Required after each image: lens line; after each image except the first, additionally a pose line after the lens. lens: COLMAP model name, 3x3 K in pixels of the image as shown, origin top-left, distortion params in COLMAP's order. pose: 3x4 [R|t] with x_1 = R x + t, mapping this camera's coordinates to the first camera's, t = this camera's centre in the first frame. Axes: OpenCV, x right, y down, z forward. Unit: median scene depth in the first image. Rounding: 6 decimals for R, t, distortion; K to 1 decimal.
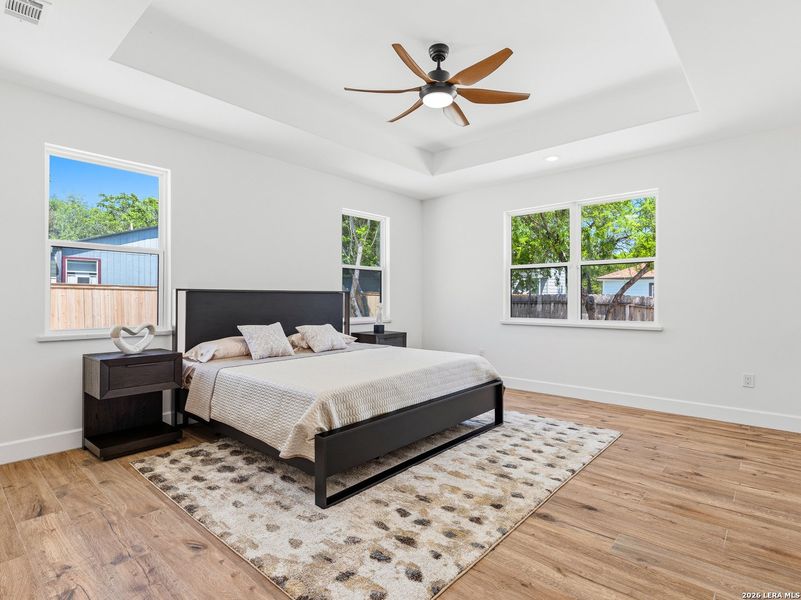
lens RADIAL K [[416.0, 0, 398.8], [0, 416.0, 299.1], [0, 0, 1]] dist [0.012411, -0.000598]
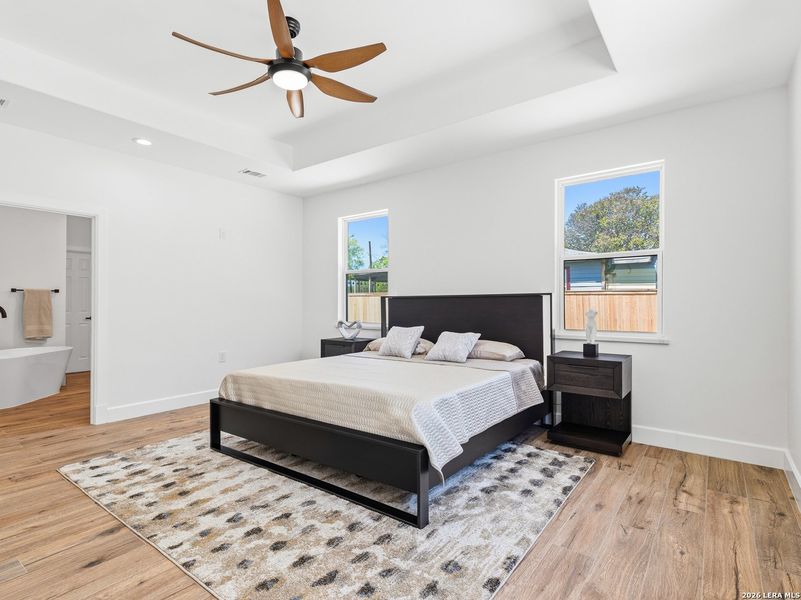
lens RADIAL K [[416.0, 0, 399.2], [0, 416.0, 302.7], [0, 0, 1]] dist [0.012411, -0.000598]
pose [[0.079979, -0.004050, -0.996788, 0.966955], [0.002919, 0.999988, -0.003829, 0.001873], [0.996792, -0.002603, 0.079990, 1.121675]]
